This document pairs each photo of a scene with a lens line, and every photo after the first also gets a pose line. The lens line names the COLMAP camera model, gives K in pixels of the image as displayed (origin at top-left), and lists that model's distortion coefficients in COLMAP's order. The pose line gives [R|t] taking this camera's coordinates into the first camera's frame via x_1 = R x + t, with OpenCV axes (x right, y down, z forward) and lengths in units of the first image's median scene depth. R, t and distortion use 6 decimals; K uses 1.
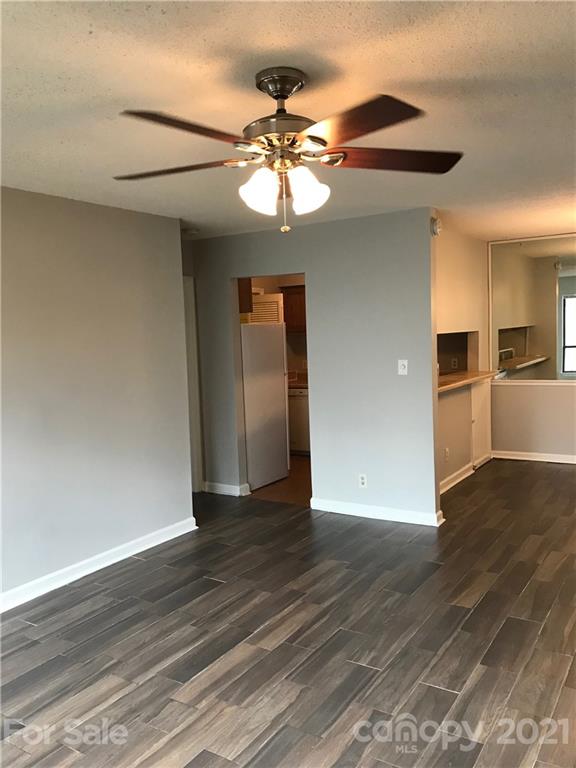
lens RADIAL K [[637.4, 0, 289.5], [0, 637.4, 378.7], [0, 0, 1]] dist [0.045038, -0.072205]
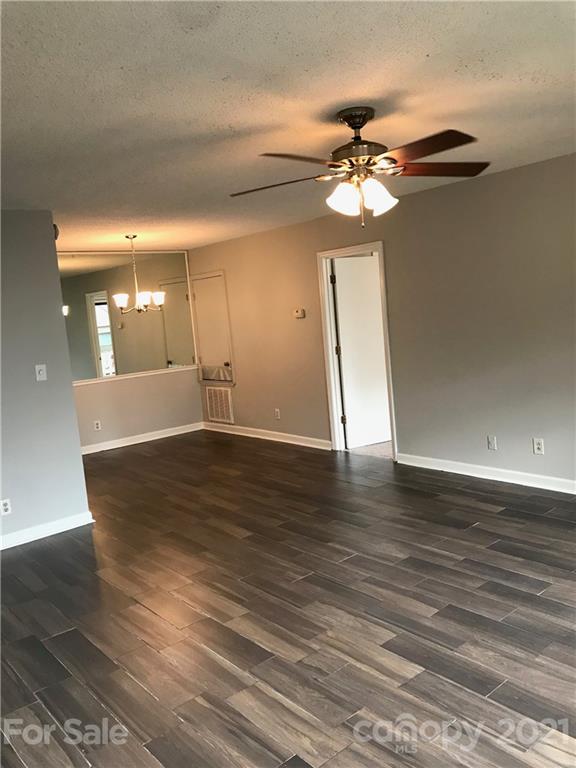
lens RADIAL K [[637.4, 0, 289.5], [0, 637.4, 378.7], [0, 0, 1]] dist [0.045038, -0.072205]
pose [[0.305622, -0.102760, 0.946591, -1.120996], [0.151429, 0.986752, 0.058229, -0.015406], [-0.940034, 0.125545, 0.317134, 0.623750]]
